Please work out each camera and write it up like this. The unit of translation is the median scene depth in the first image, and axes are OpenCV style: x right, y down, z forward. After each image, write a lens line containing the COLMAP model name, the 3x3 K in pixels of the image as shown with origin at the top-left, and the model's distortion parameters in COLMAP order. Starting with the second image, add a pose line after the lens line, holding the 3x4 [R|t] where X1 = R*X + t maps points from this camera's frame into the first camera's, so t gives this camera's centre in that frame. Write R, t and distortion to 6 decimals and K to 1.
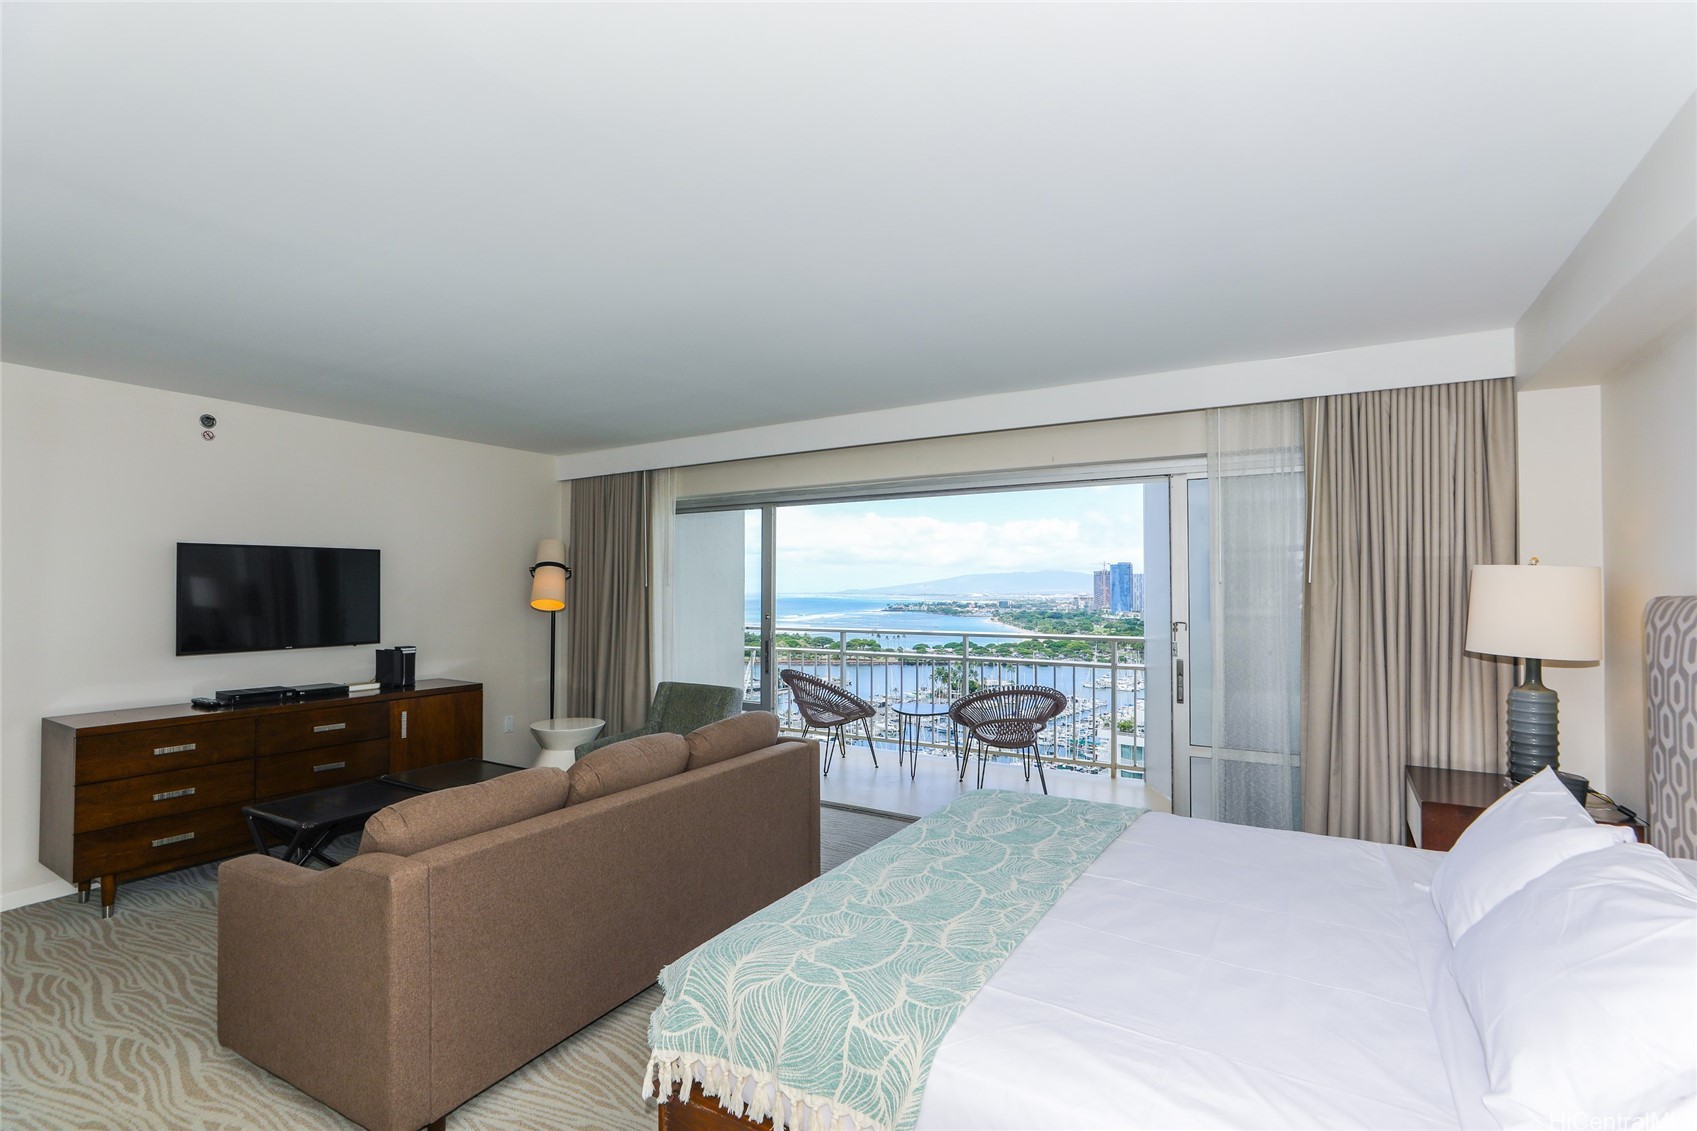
lens RADIAL K [[773.4, 0, 848.6], [0, 773.4, 582.0], [0, 0, 1]] dist [-0.029616, 0.015611]
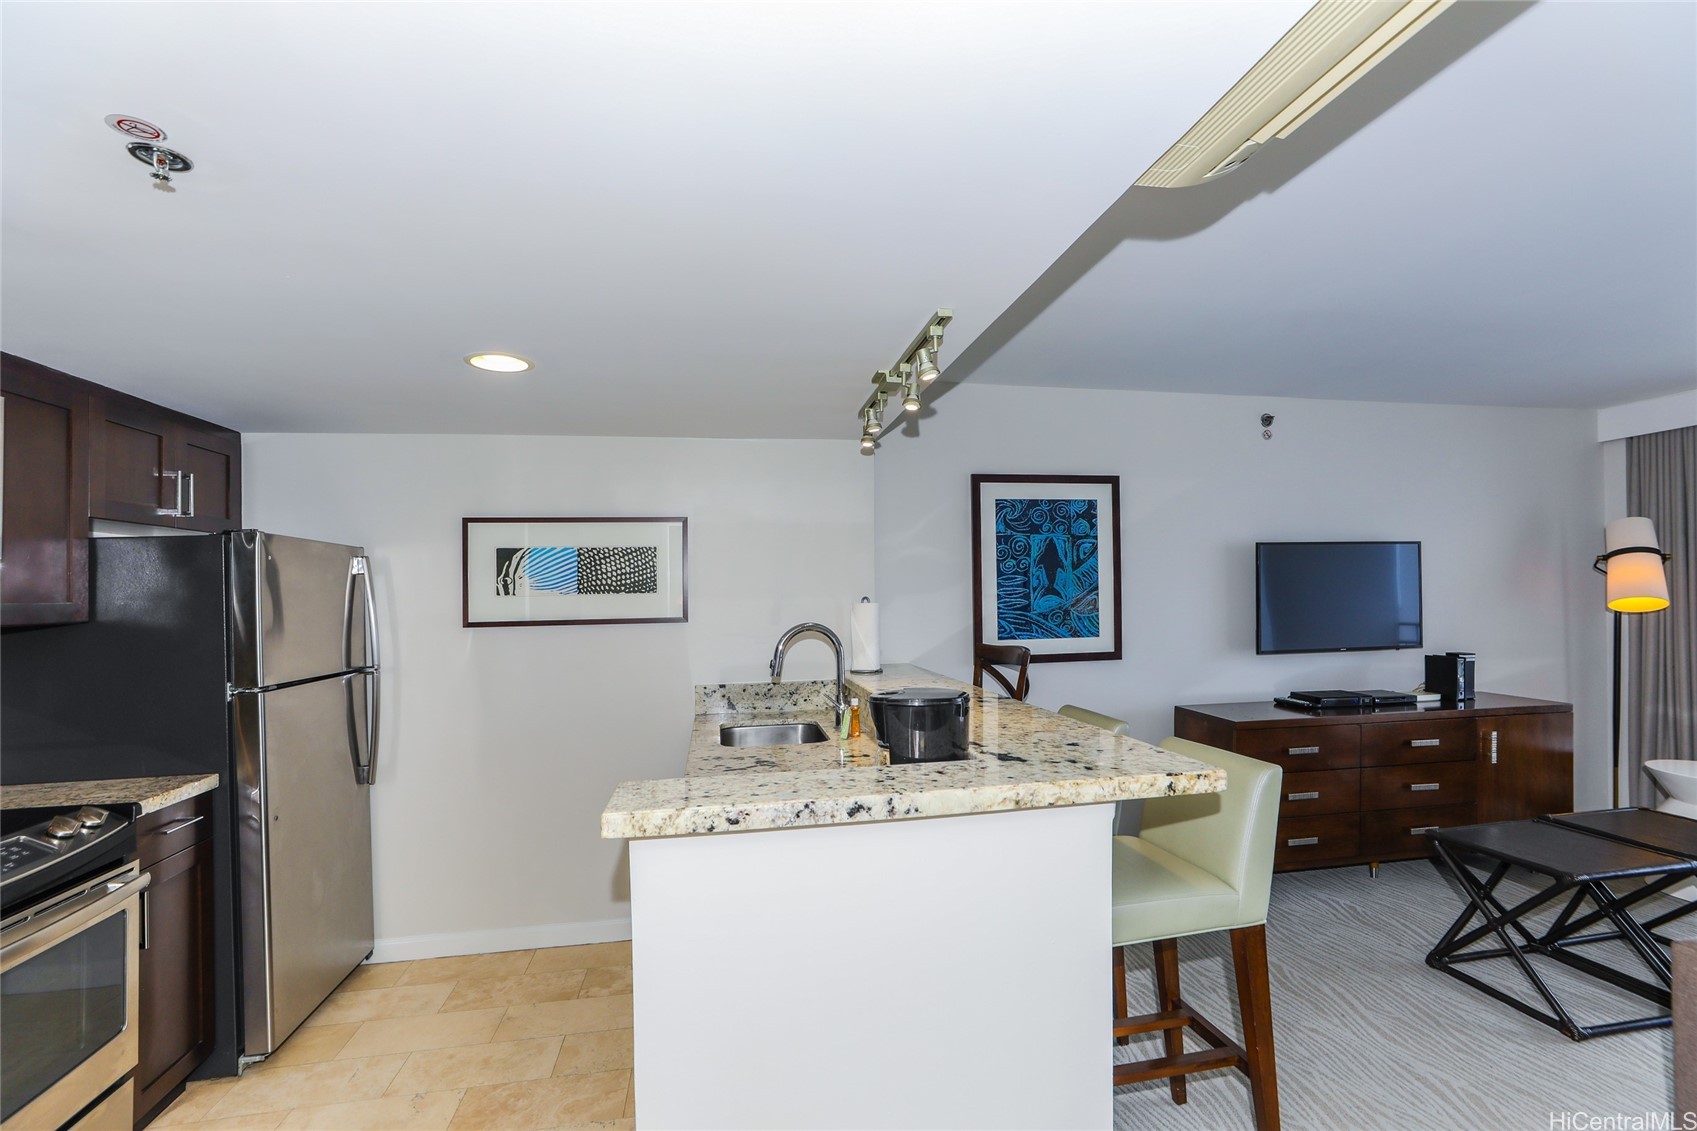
lens RADIAL K [[783.7, 0, 888.7], [0, 783.7, 590.0], [0, 0, 1]] dist [-0.008092, 0.000273]
pose [[0.674878, -0.008760, -0.737878, -0.390379], [0.021972, 0.999725, 0.008228, -0.007559], [0.737602, -0.021766, 0.674884, -0.058188]]
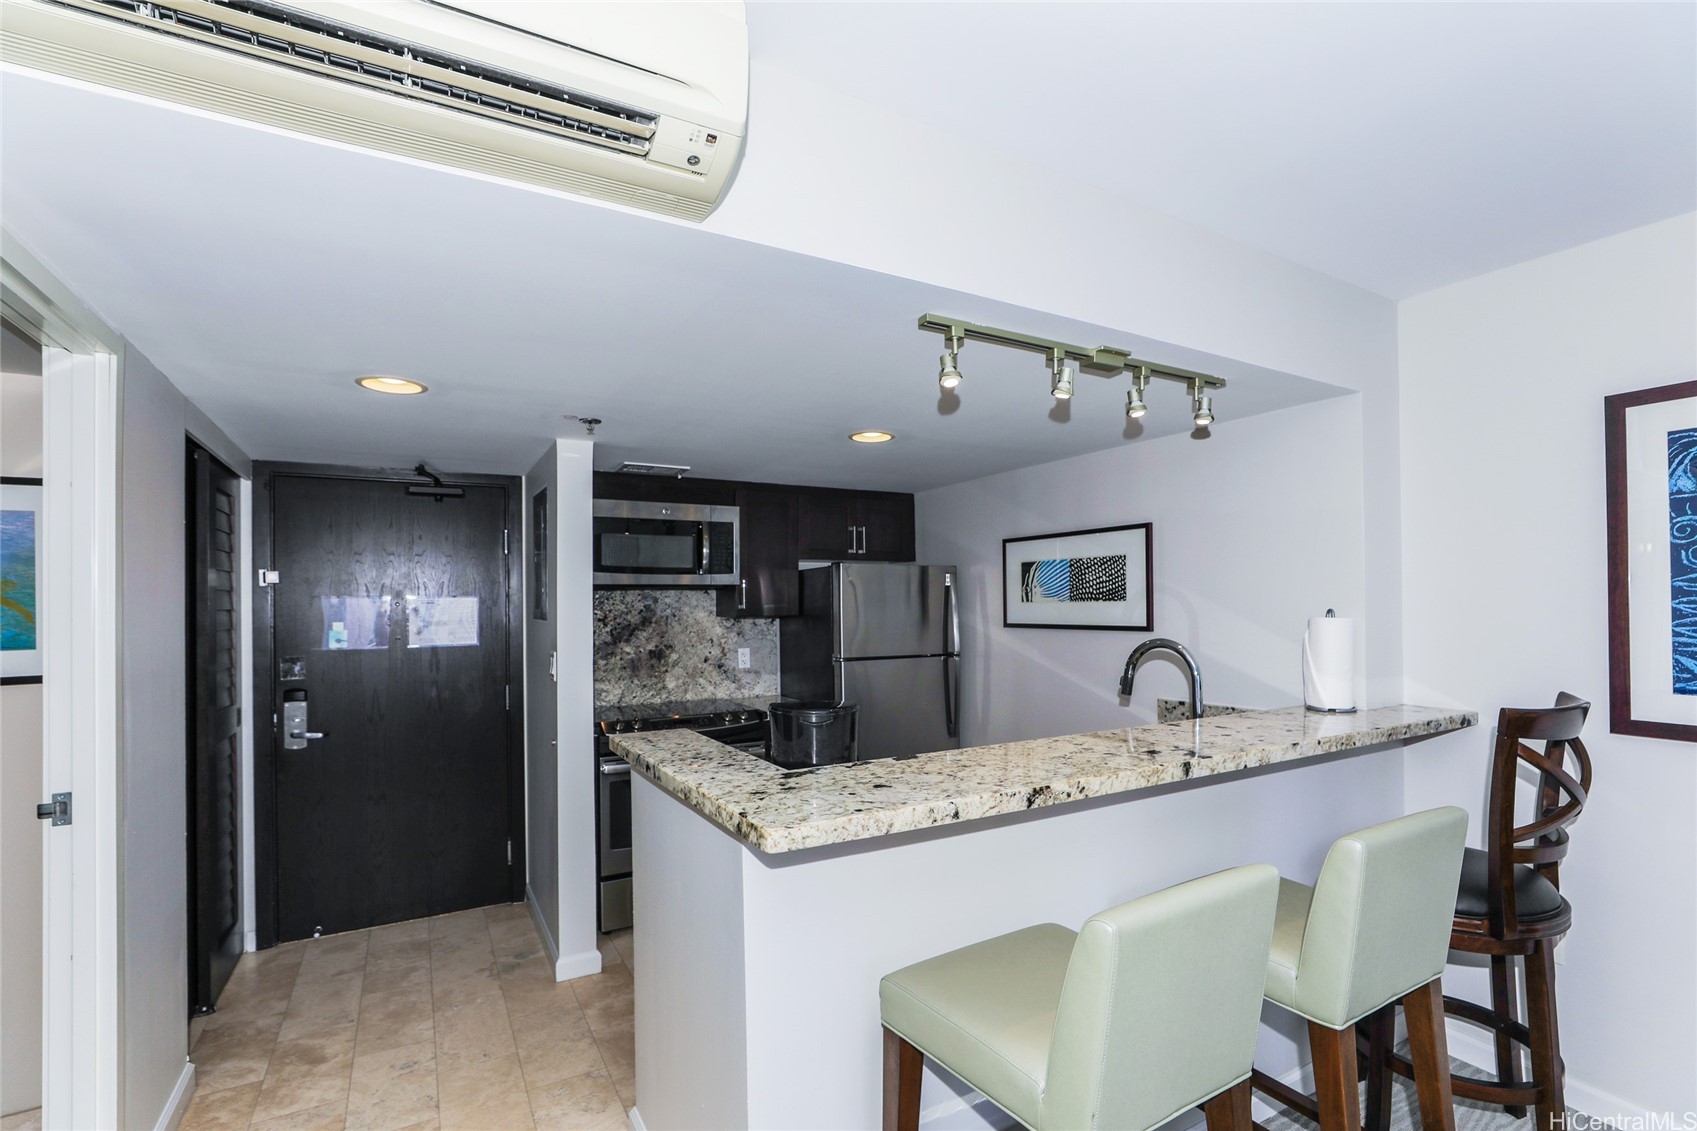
lens RADIAL K [[773.4, 0, 848.6], [0, 773.4, 582.0], [0, 0, 1]] dist [-0.029616, 0.015611]
pose [[-0.477721, -0.018970, -0.878307, -0.317909], [0.017623, 0.999359, -0.031171, -0.003110], [0.878335, -0.030370, -0.477080, 0.410316]]
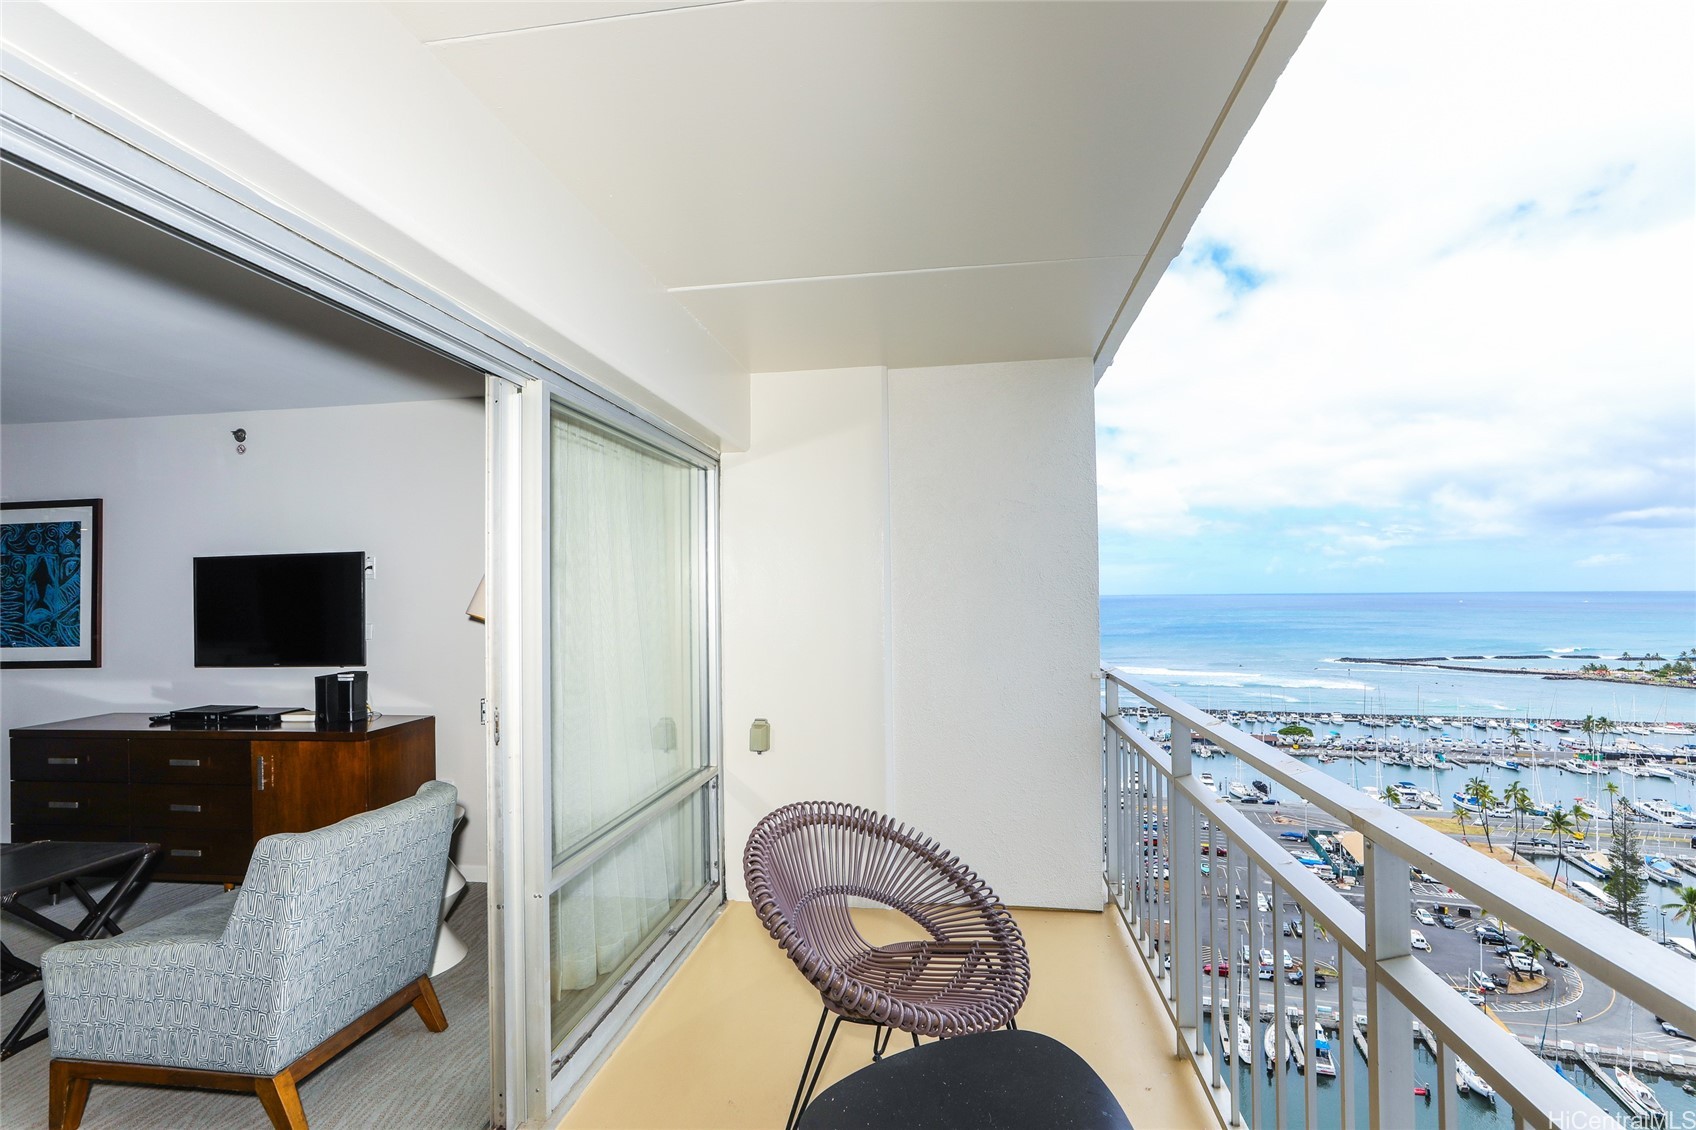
lens RADIAL K [[815.0, 0, 848.0], [0, 815.0, 565.0], [0, 0, 1]] dist [0.004697, 0.001089]
pose [[0.377403, -0.035256, -0.925378, 0.434474], [0.026378, 0.999279, -0.027314, 0.010402], [0.925674, -0.014102, 0.378060, 1.240053]]
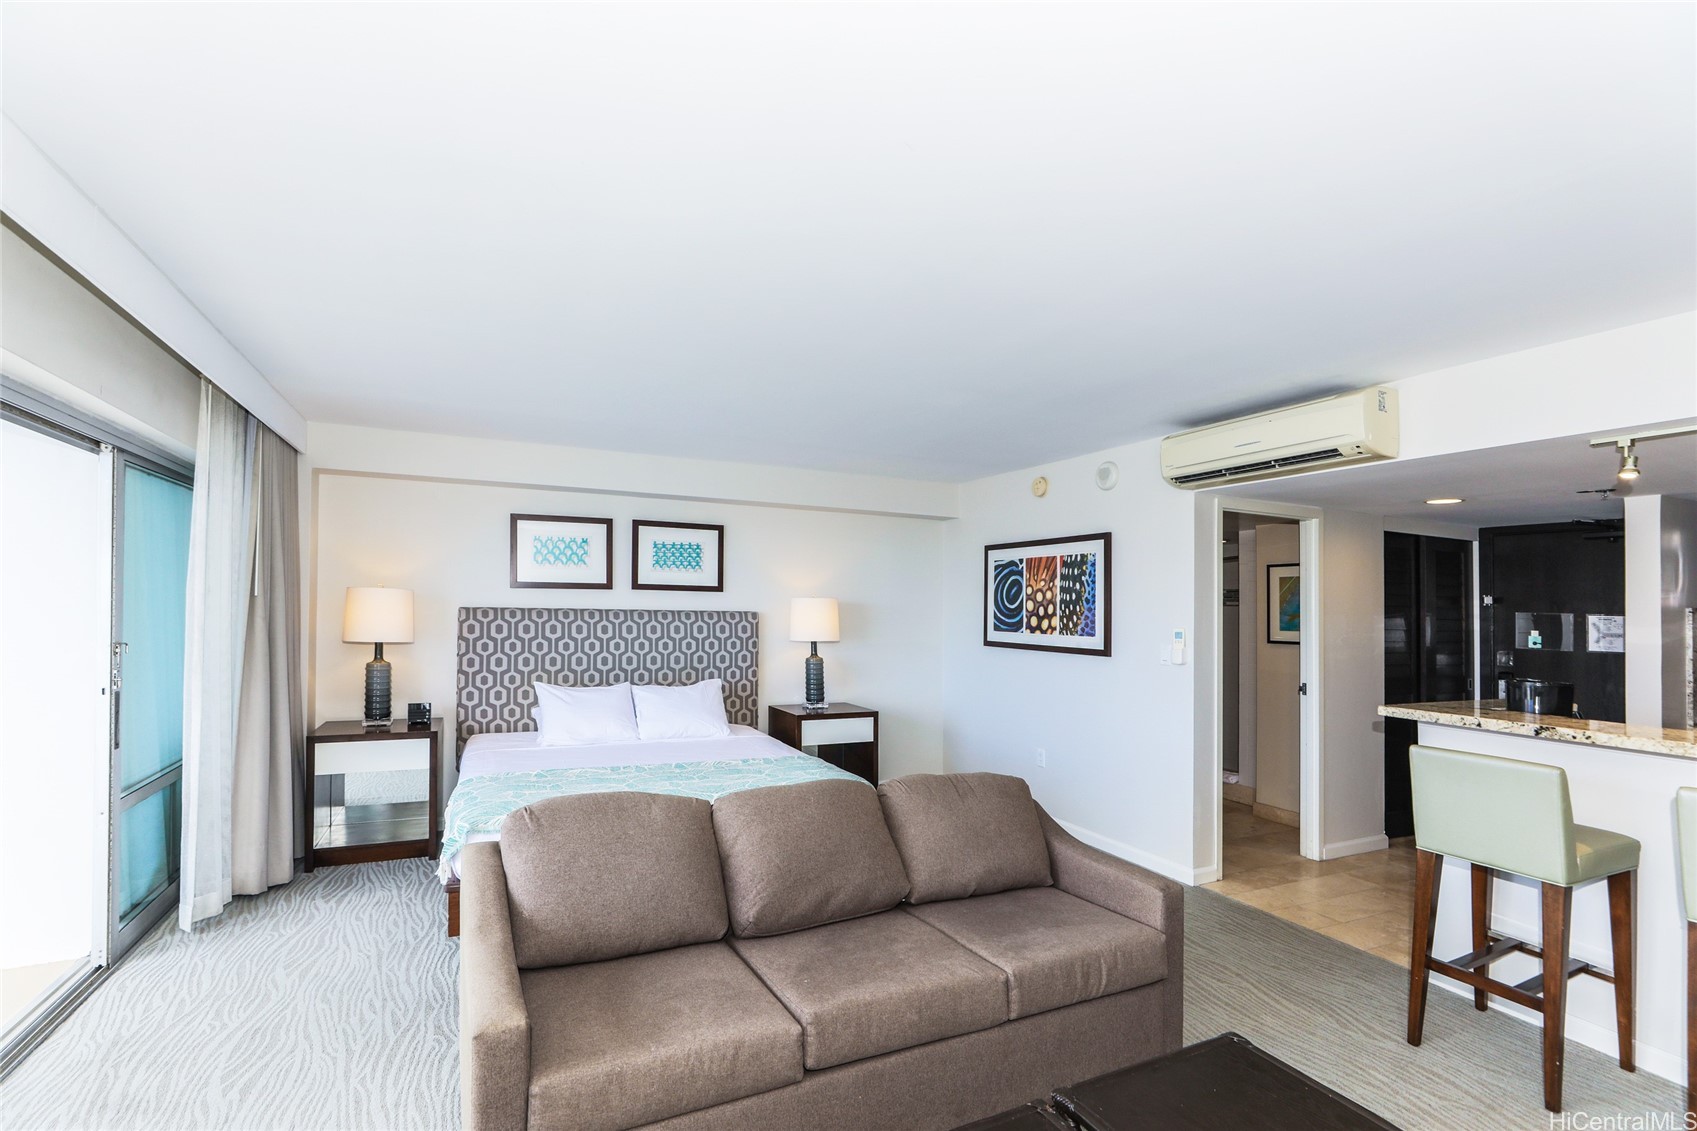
lens RADIAL K [[773.4, 0, 848.6], [0, 773.4, 582.0], [0, 0, 1]] dist [-0.029616, 0.015611]
pose [[-0.835206, -0.000649, 0.549937, -0.533642], [-0.026343, 0.998899, -0.038829, 0.003582], [-0.549306, -0.046917, -0.834303, 1.130524]]
